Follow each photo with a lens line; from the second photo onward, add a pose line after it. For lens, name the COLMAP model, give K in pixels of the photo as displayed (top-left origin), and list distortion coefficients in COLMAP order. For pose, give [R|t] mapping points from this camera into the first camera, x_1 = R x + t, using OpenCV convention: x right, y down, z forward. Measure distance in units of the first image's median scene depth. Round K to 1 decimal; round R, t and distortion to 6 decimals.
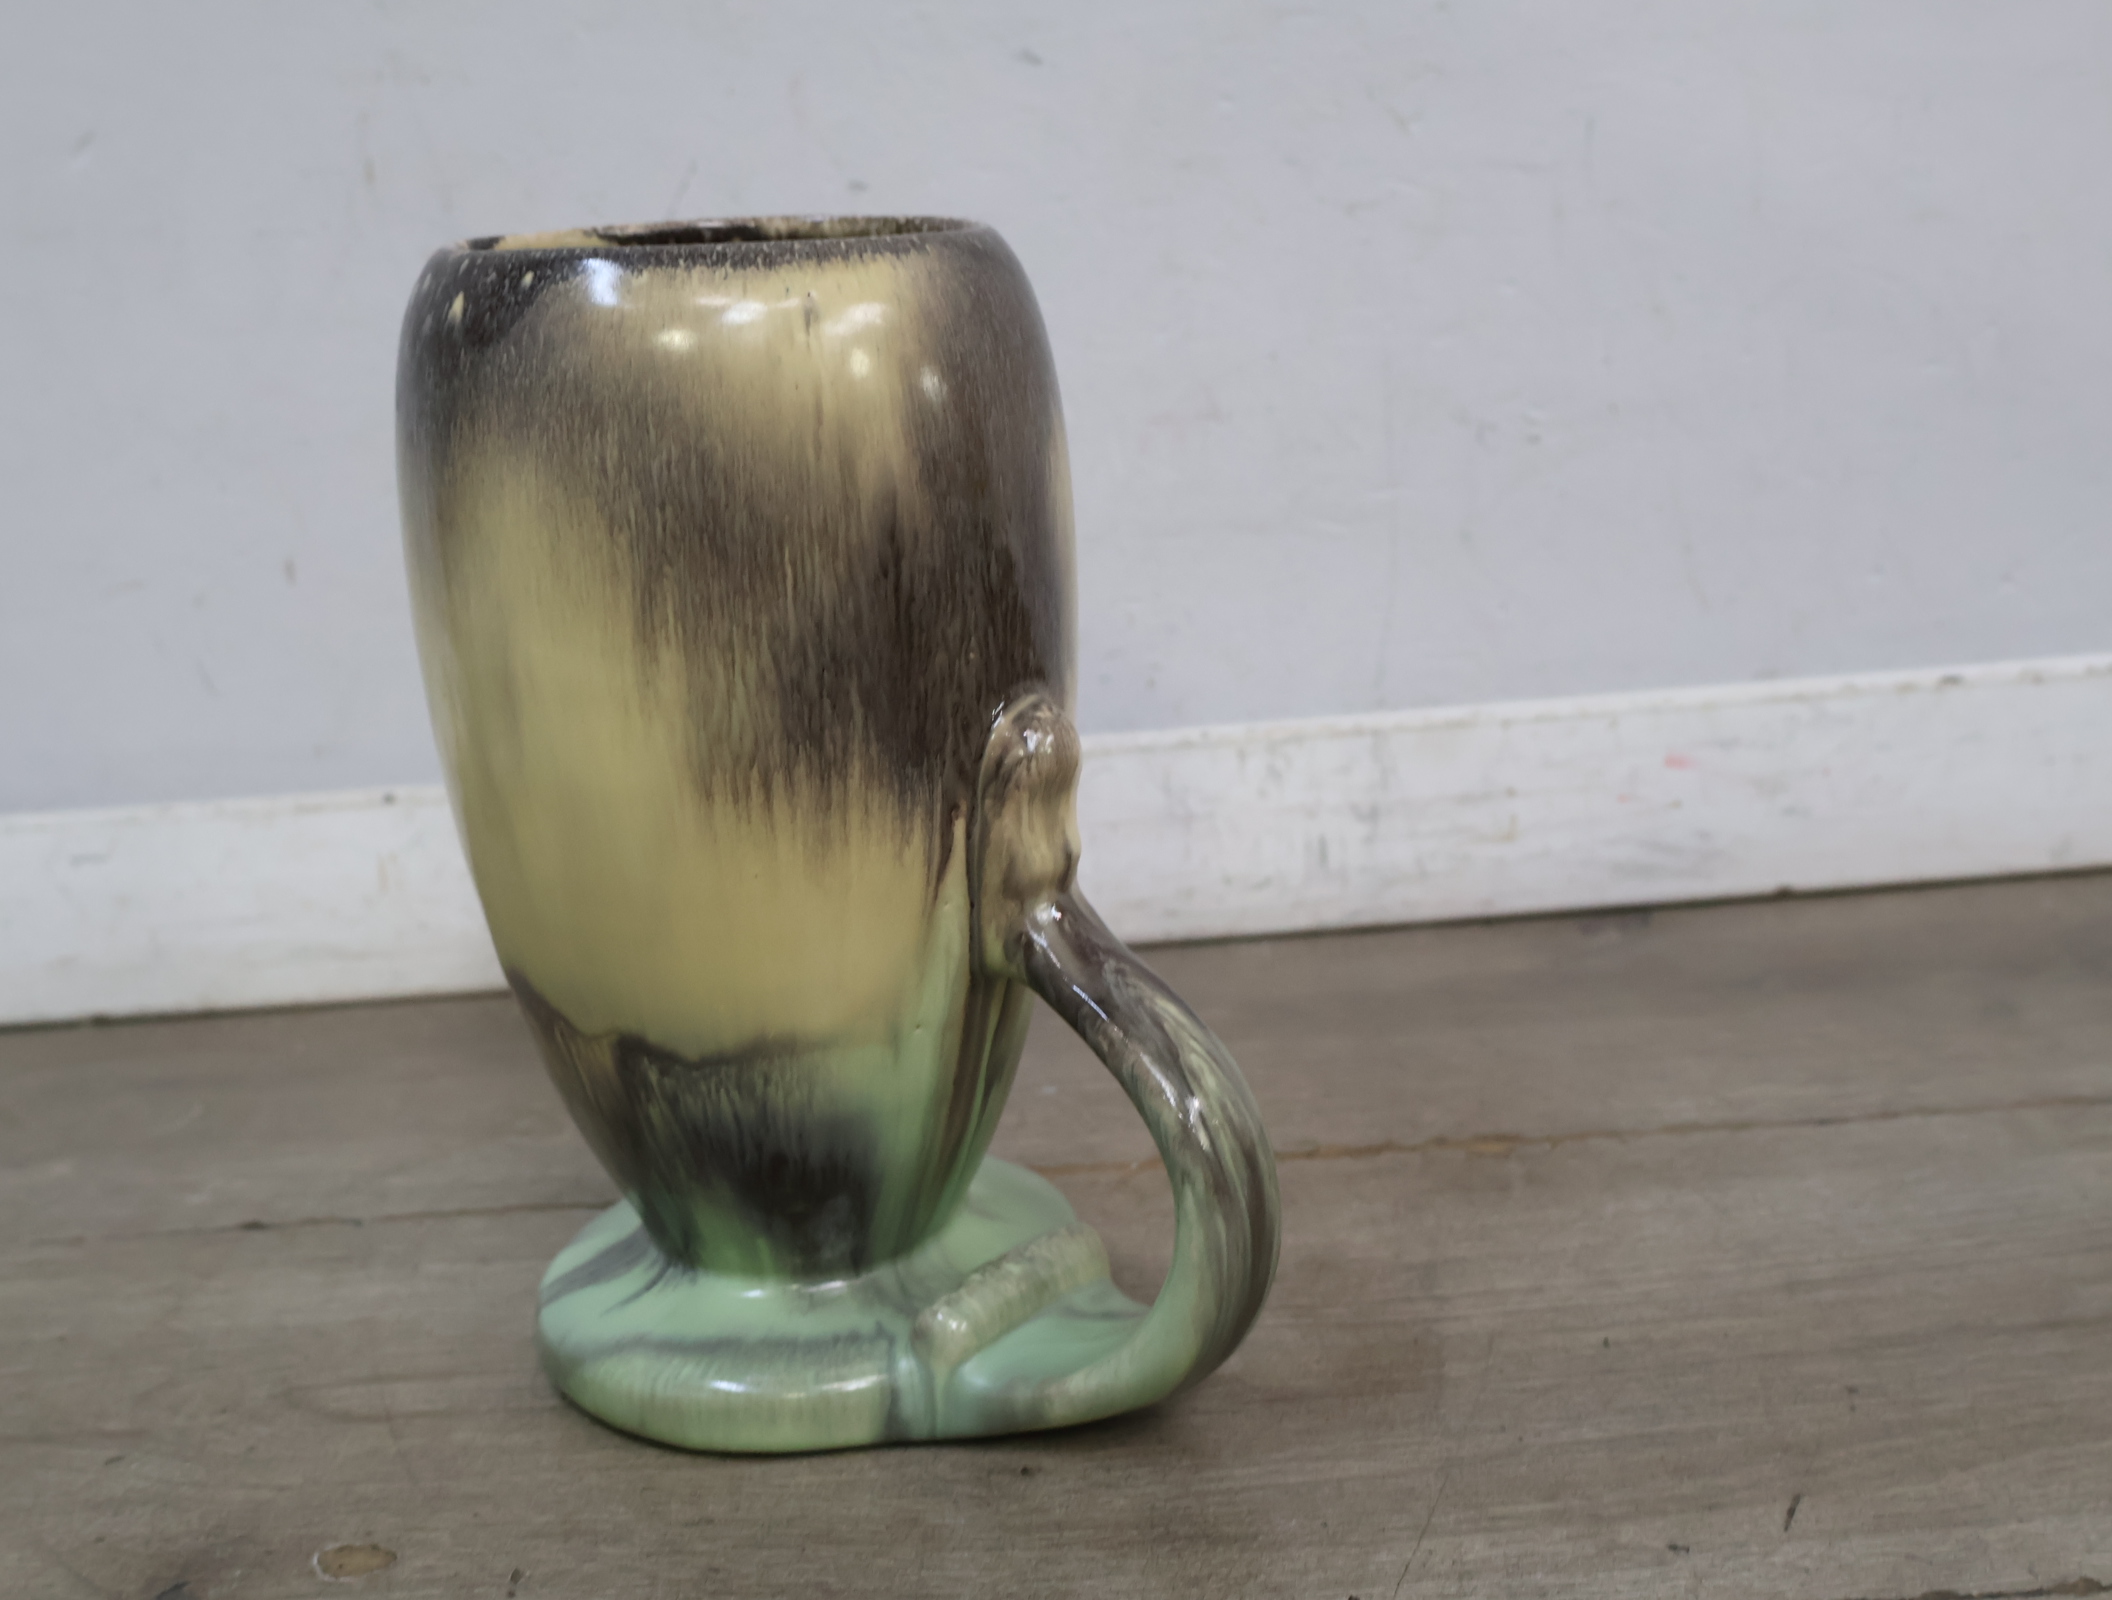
lens RADIAL K [[2279.9, 0, 1056.0], [0, 2279.9, 809.9], [0, 0, 1]] dist [0.016705, 0.000000]
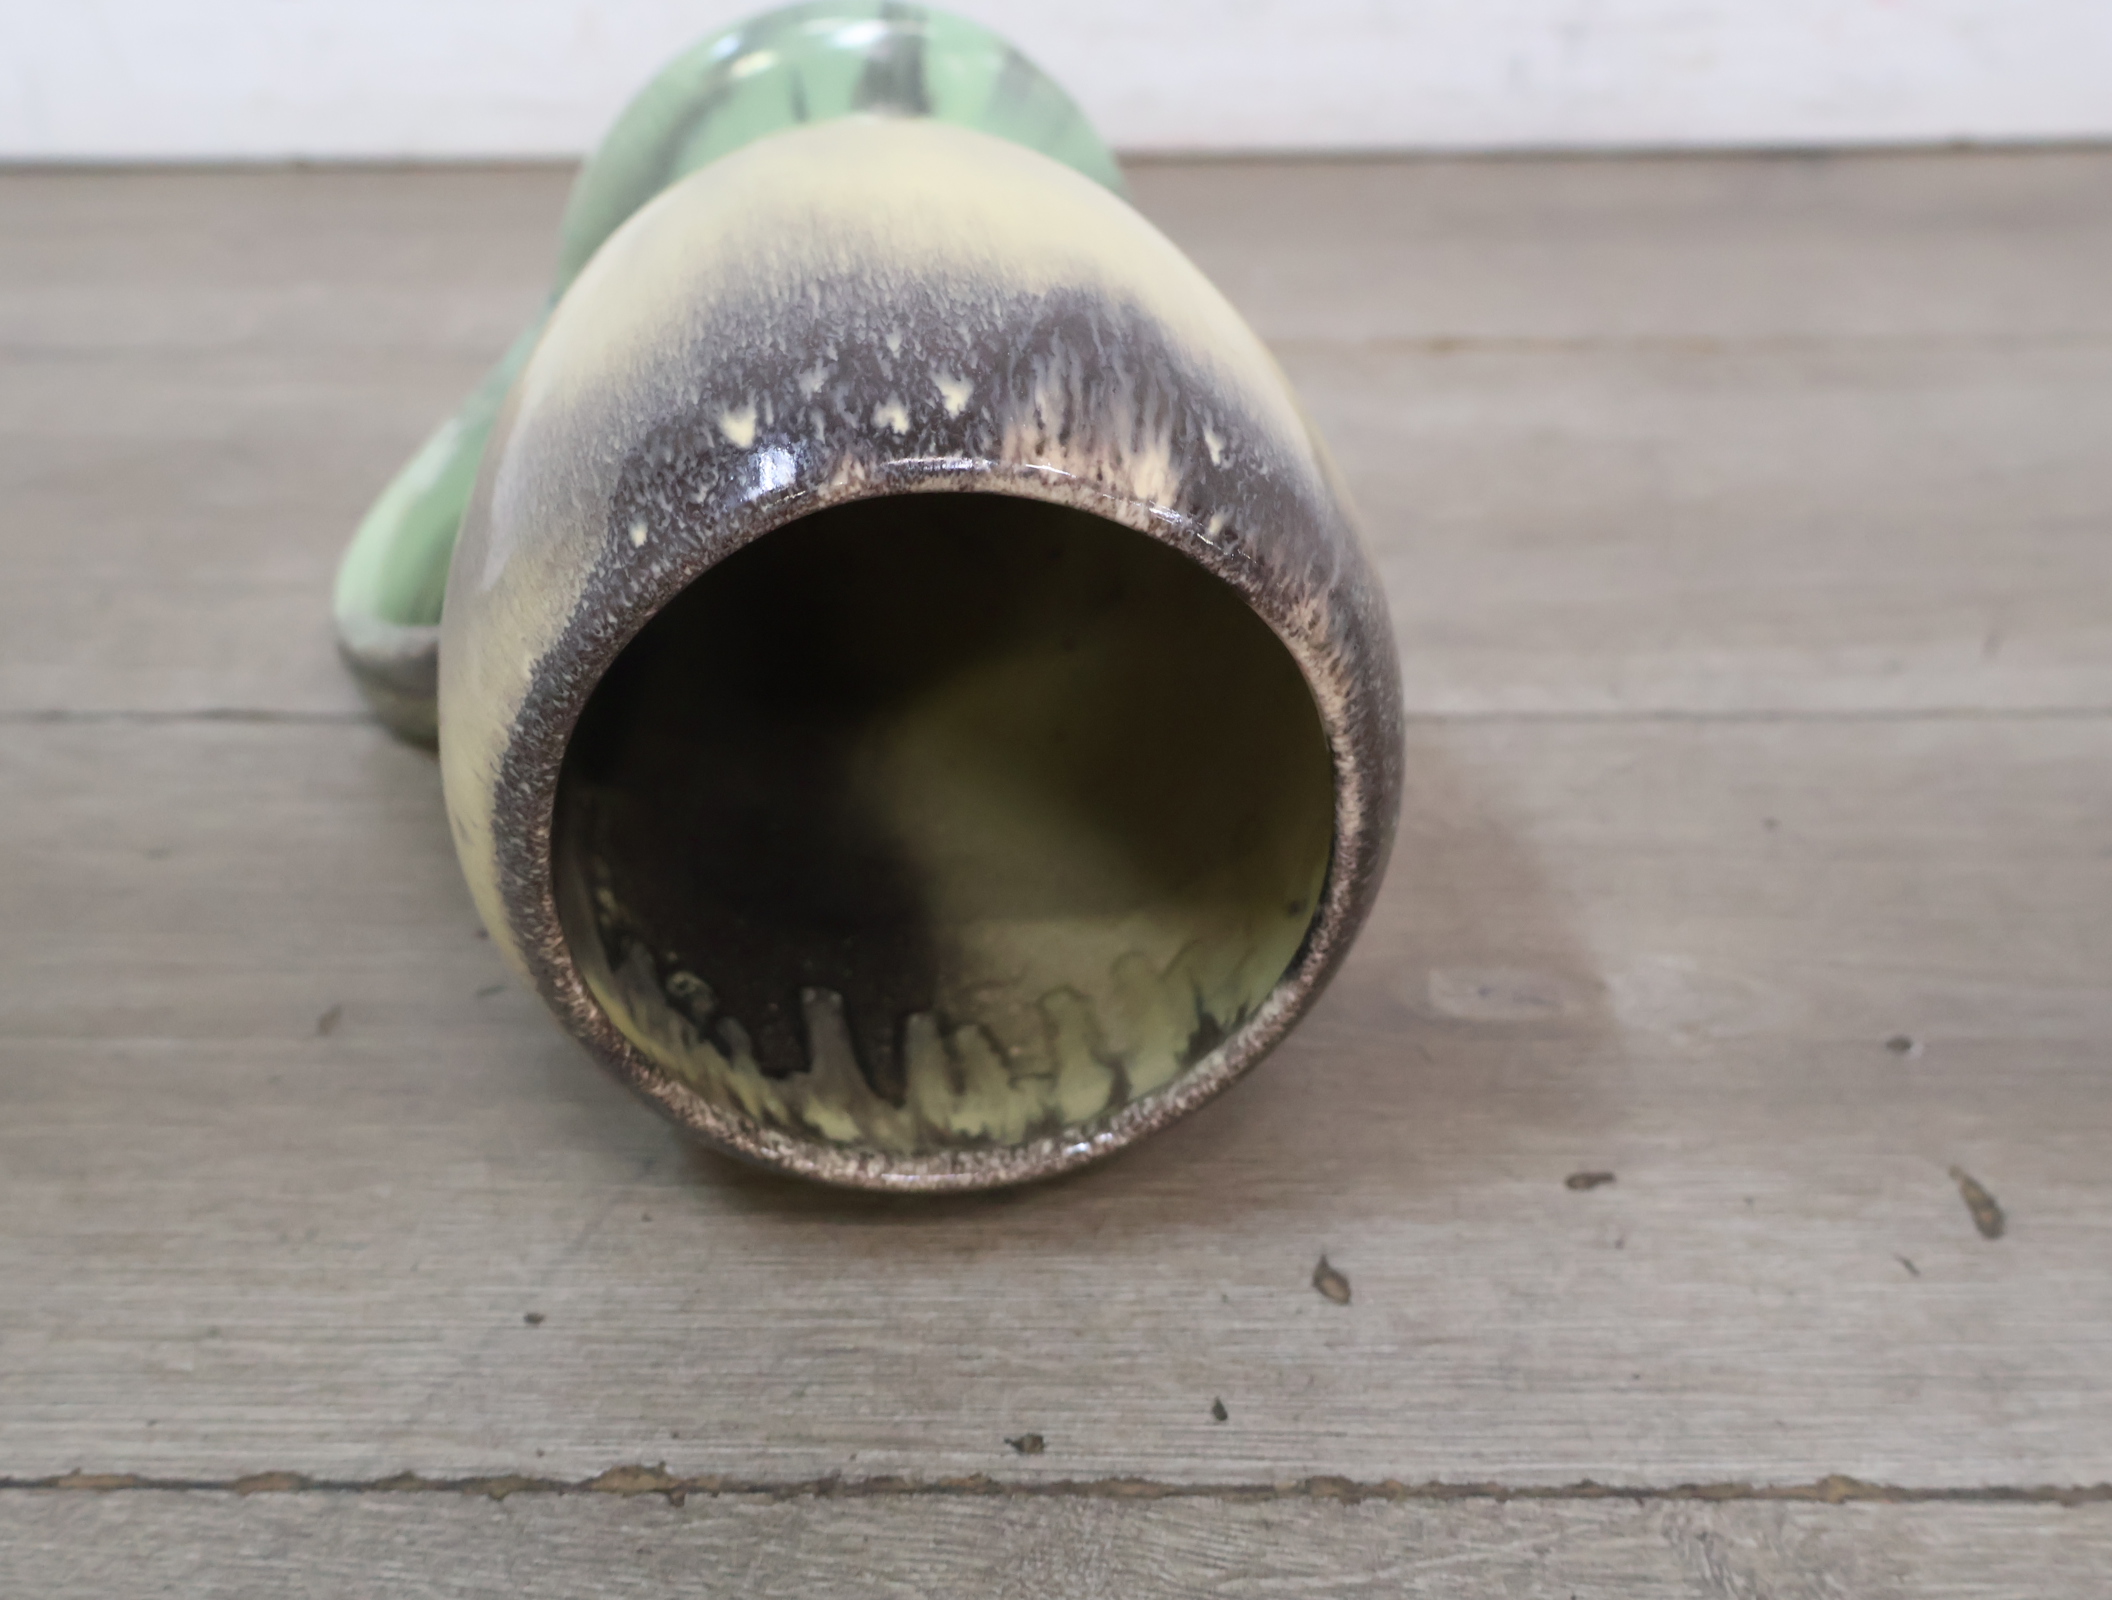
lens RADIAL K [[2279.9, 0, 1054.2], [0, 2279.9, 787.9], [0, 0, 1]] dist [0.016705, 0.000000]
pose [[-0.416734, 0.788922, 0.451592, -0.519088], [-0.364552, -0.600130, 0.712001, -0.785942], [0.832727, 0.132087, 0.537698, 0.753481]]
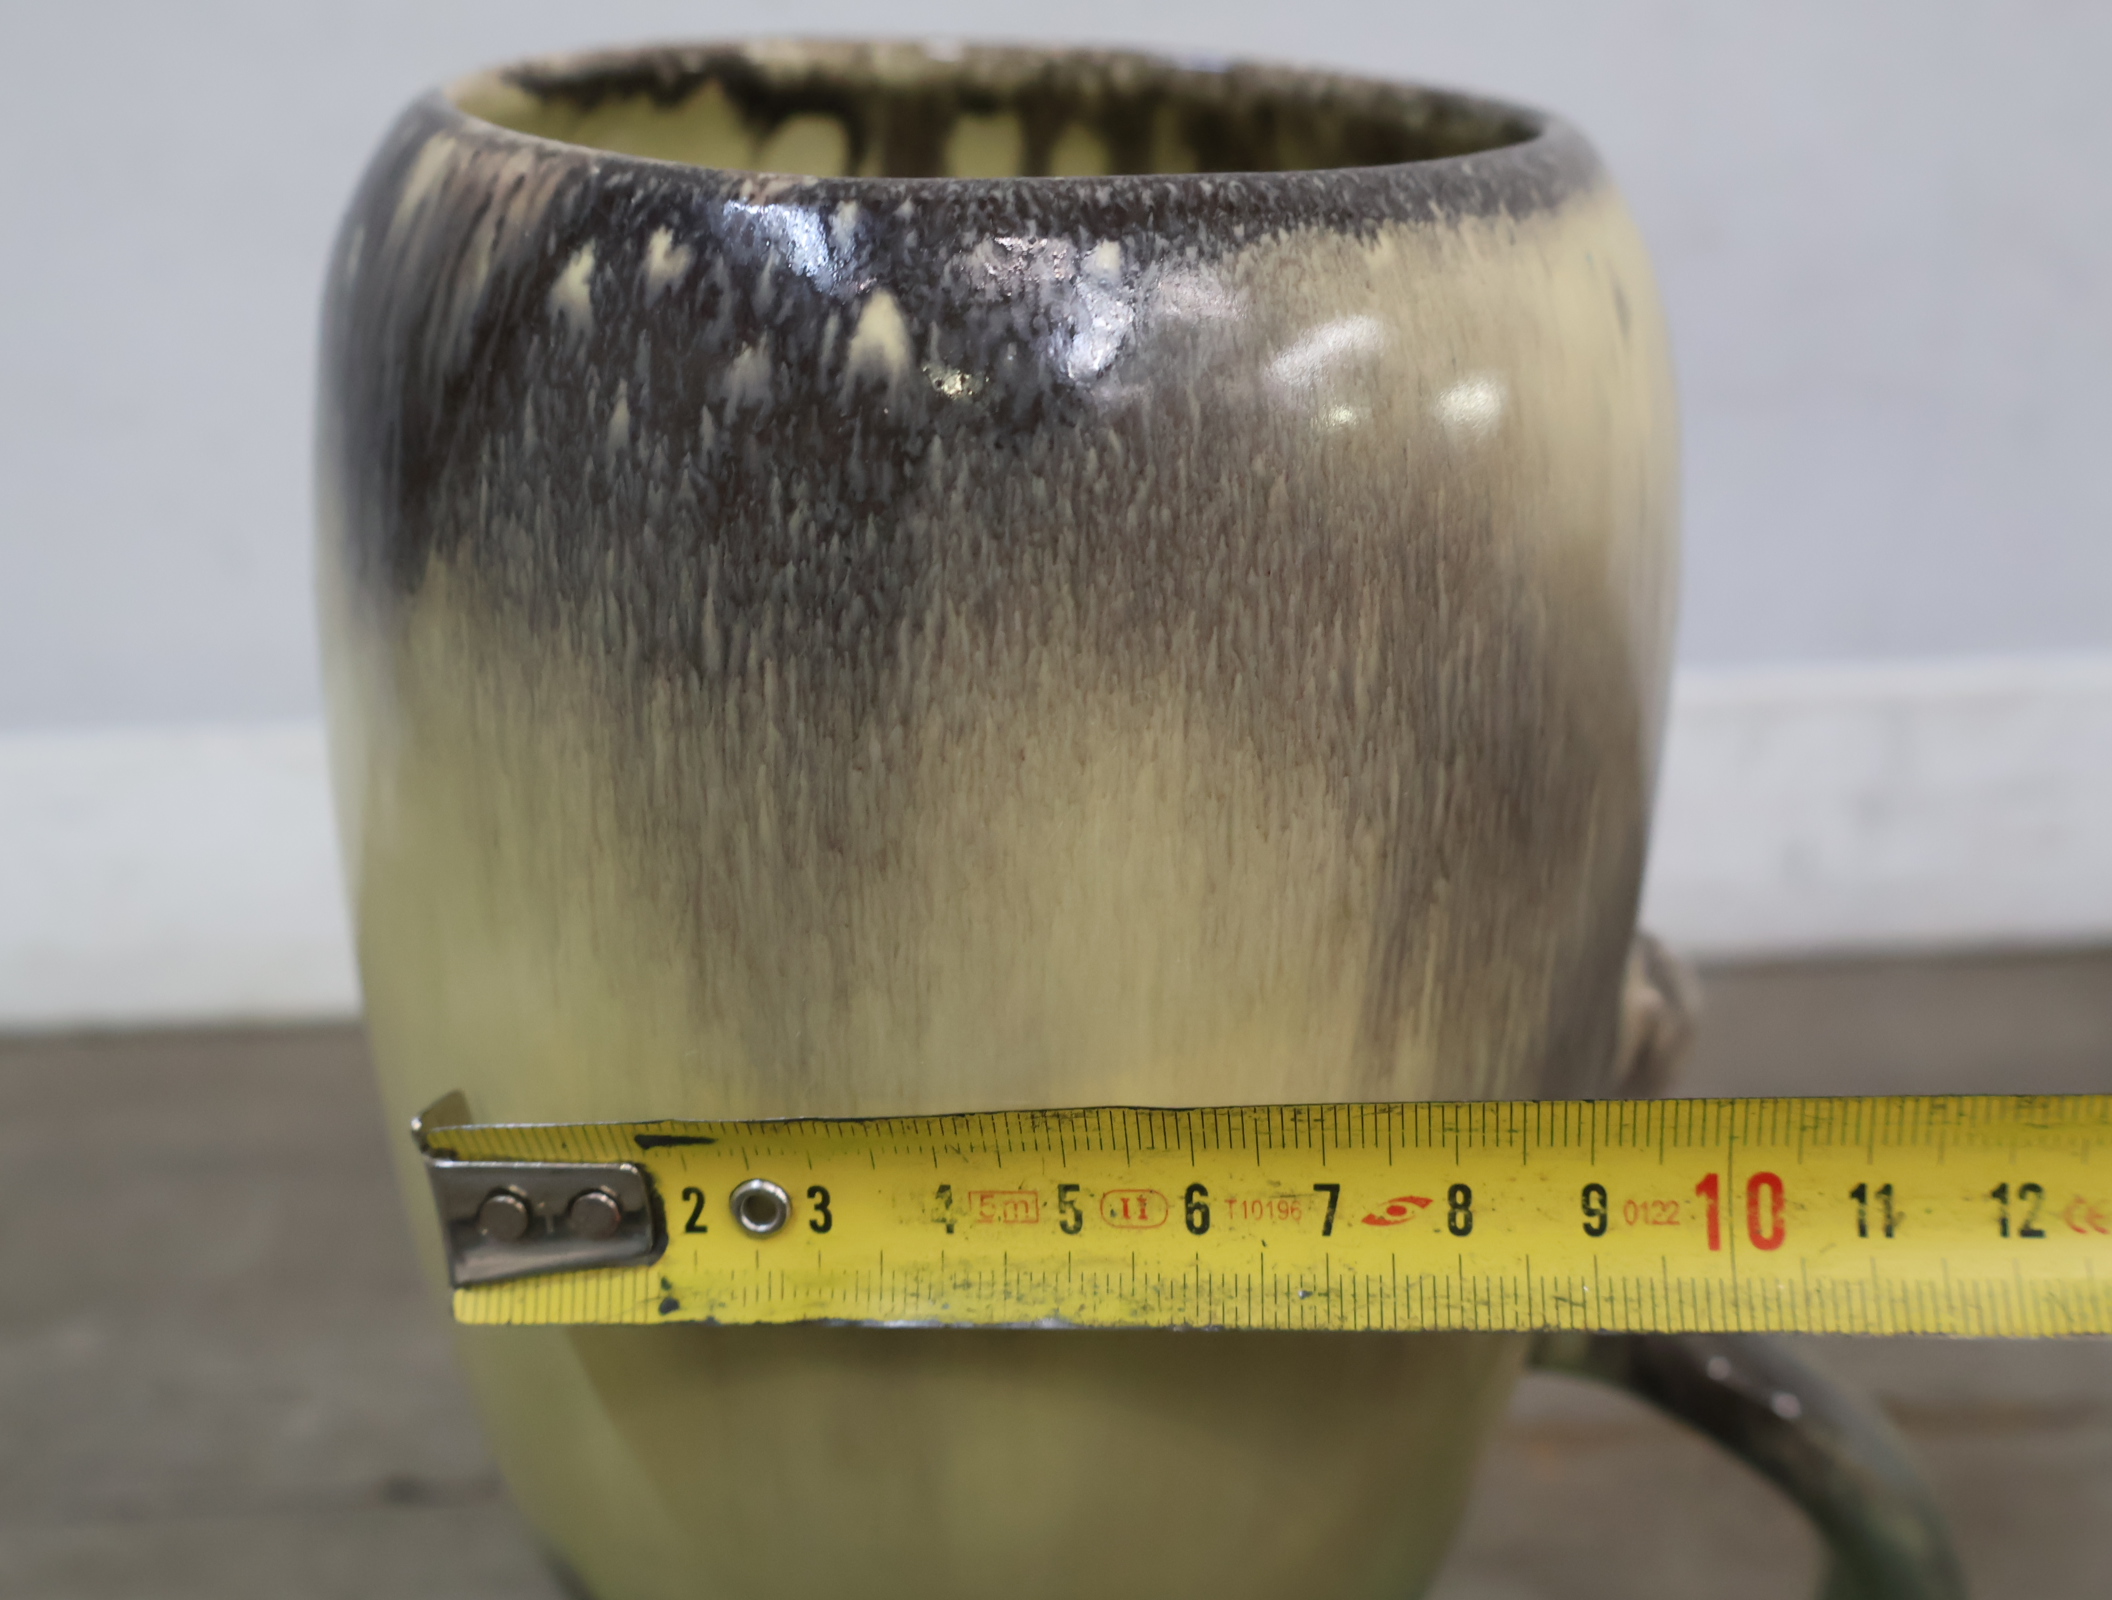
lens RADIAL K [[2279.9, 0, 1049.2], [0, 2279.9, 783.1], [0, 0, 1]] dist [0.016705, 0.000000]
pose [[0.801414, -0.183246, 0.569348, -0.487550], [0.121463, 0.981938, 0.145066, -0.200387], [-0.585647, -0.047103, 0.809196, 0.669304]]
